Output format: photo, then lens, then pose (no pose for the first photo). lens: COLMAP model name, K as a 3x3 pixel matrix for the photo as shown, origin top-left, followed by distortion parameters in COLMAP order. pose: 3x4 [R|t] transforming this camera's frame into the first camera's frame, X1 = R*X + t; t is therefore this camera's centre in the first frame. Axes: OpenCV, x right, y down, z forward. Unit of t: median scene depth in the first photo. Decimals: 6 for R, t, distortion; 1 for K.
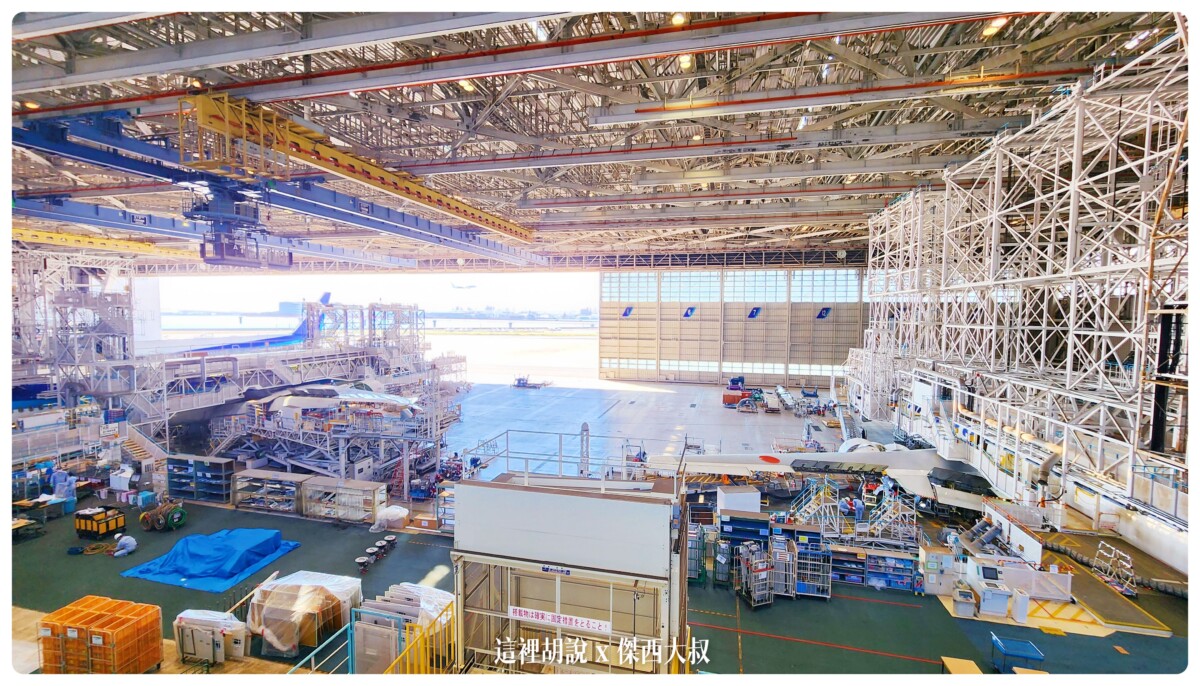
lens RADIAL K [[489.2, 0, 605.3], [0, 489.2, 345.9], [0, 0, 1]] dist [-0.000097, 0.000195]
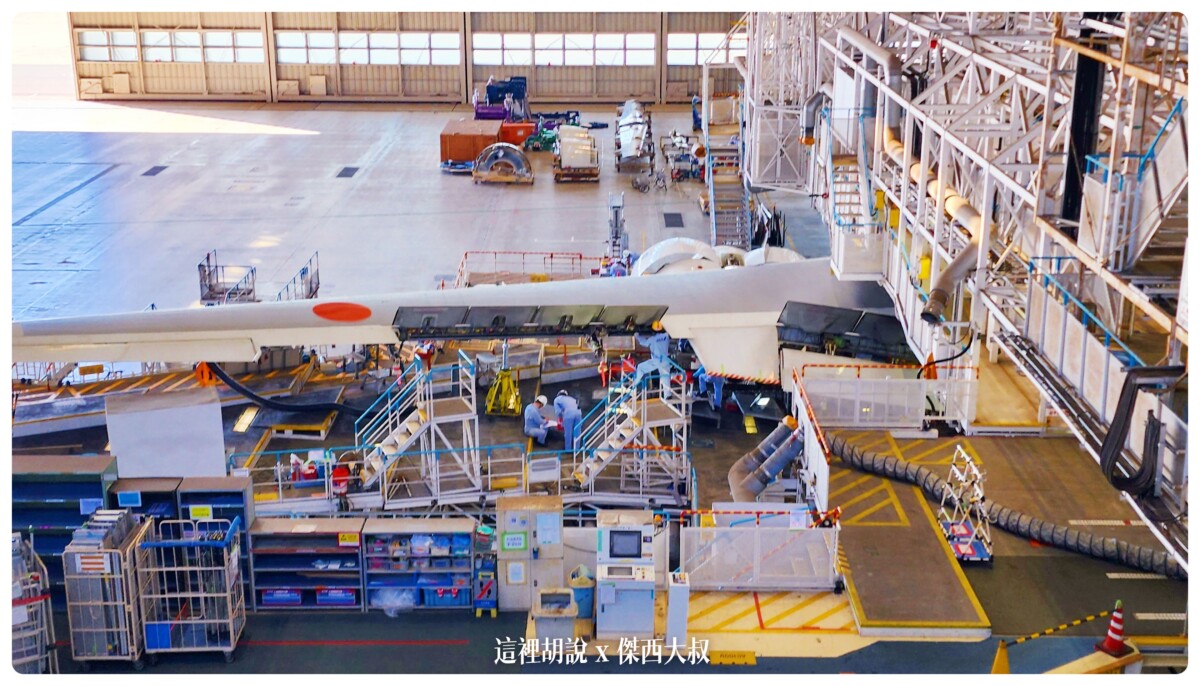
lens RADIAL K [[1514.2, 0, 600.4], [0, 1514.2, 344.0], [0, 0, 1]] dist [0.141271, 0.000000]
pose [[0.973711, -0.075535, 0.214898, 0.213412], [0.024601, 0.972773, 0.230451, 0.005424], [-0.226454, -0.219106, 0.949058, -0.064182]]
